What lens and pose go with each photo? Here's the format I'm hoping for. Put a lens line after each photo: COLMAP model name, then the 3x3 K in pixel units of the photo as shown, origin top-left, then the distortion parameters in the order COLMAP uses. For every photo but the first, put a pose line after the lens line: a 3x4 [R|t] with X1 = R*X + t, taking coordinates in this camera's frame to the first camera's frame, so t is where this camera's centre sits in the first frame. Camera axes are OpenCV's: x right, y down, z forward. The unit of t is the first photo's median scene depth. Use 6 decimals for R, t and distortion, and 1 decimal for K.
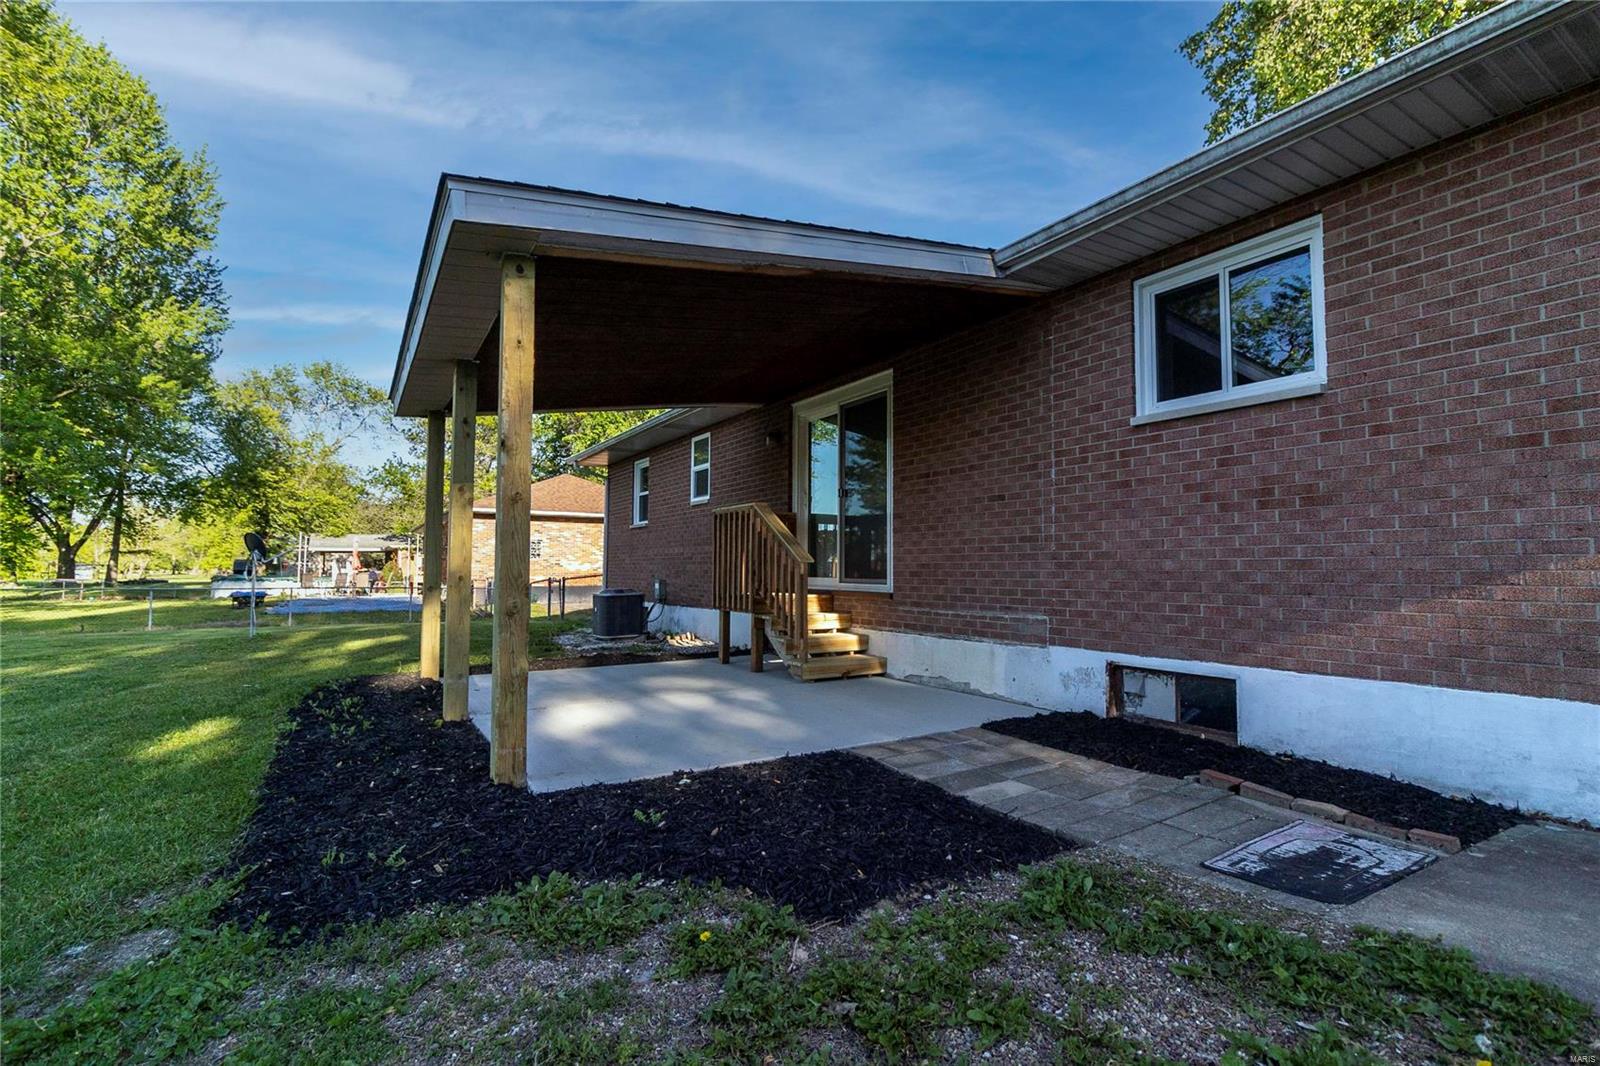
lens RADIAL K [[739.4, 0, 811.7], [0, 739.4, 527.7], [0, 0, 1]] dist [-0.002451, -0.000730]
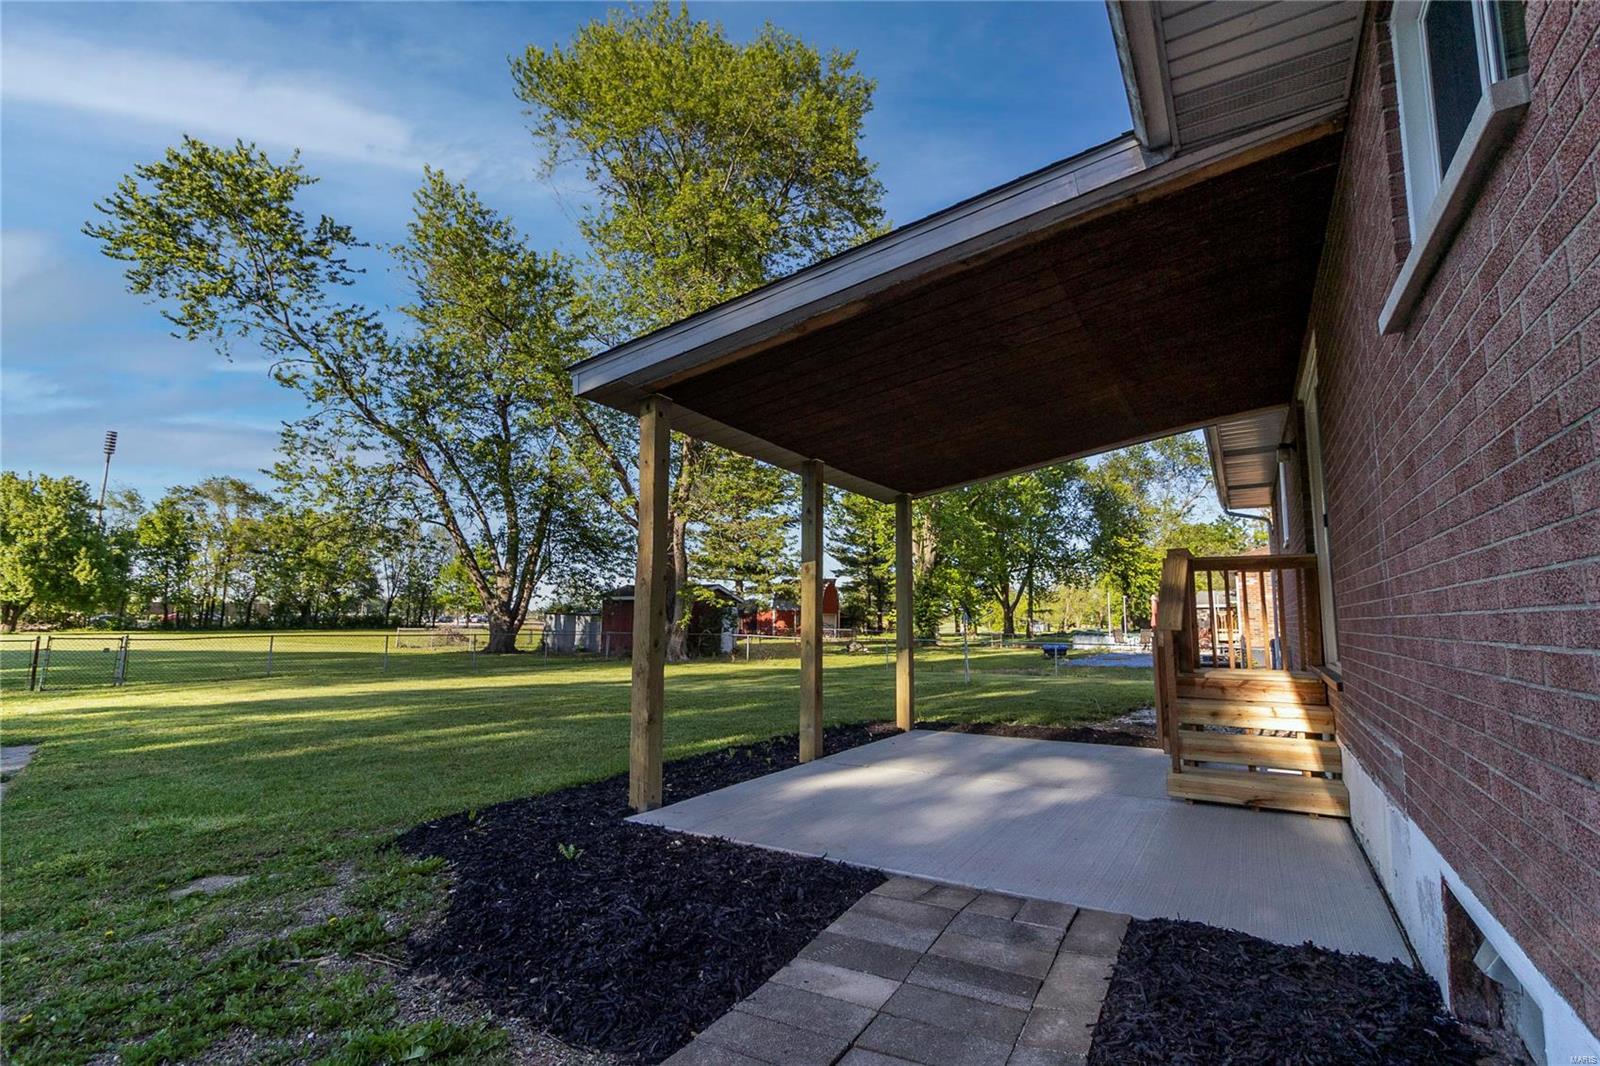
lens RADIAL K [[739.4, 0, 807.1], [0, 739.4, 532.7], [0, 0, 1]] dist [-0.002451, -0.000730]
pose [[0.459404, -0.105022, -0.881997, 0.682394], [0.044998, 0.994462, -0.094976, 0.006847], [0.887087, 0.003944, 0.461585, 0.510173]]
